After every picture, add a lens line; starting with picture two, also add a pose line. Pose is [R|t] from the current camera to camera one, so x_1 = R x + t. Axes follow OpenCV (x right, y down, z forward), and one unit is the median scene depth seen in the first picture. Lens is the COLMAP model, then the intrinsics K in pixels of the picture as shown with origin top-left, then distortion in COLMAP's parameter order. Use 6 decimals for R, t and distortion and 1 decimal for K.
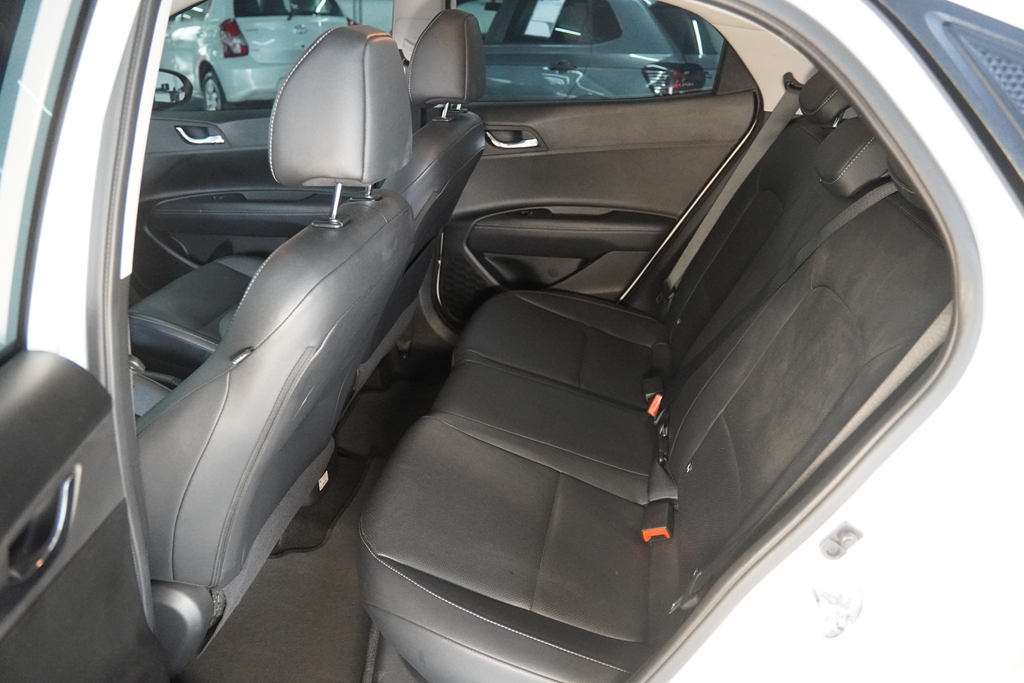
lens RADIAL K [[762.4, 0, 512.0], [0, 762.4, 341.5], [0, 0, 1]] dist [-0.146360, 0.101769]
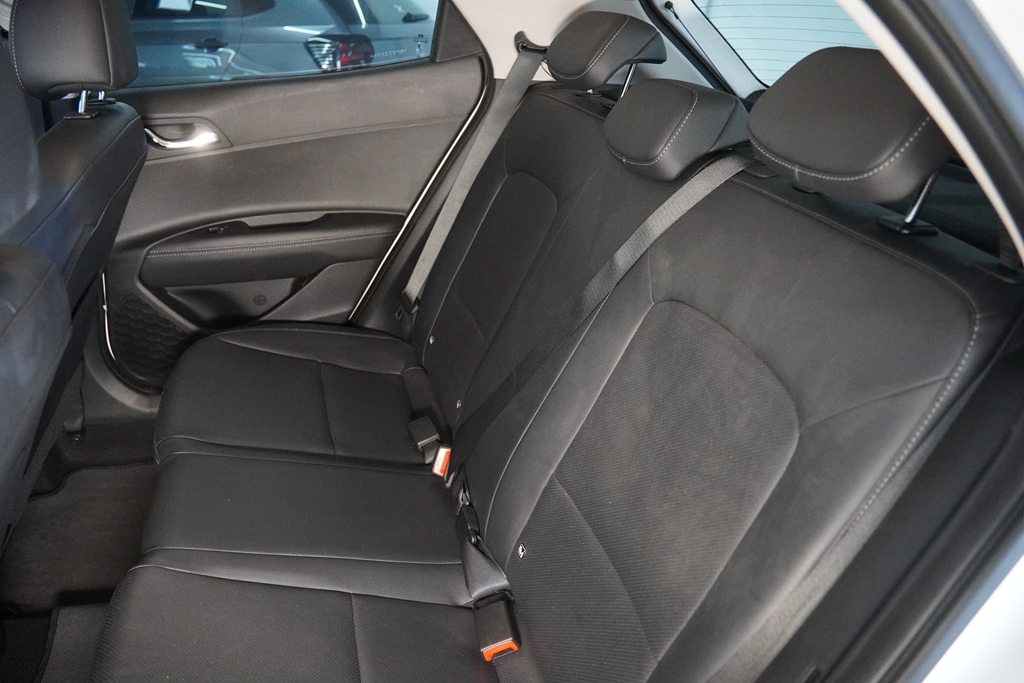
lens RADIAL K [[762.4, 0, 512.0], [0, 762.4, 341.5], [0, 0, 1]] dist [-0.146360, 0.101769]
pose [[0.903579, -0.165877, 0.395006, -0.026035], [0.154462, 0.986128, 0.060779, -0.056728], [-0.399608, 0.006095, 0.916666, 0.187280]]
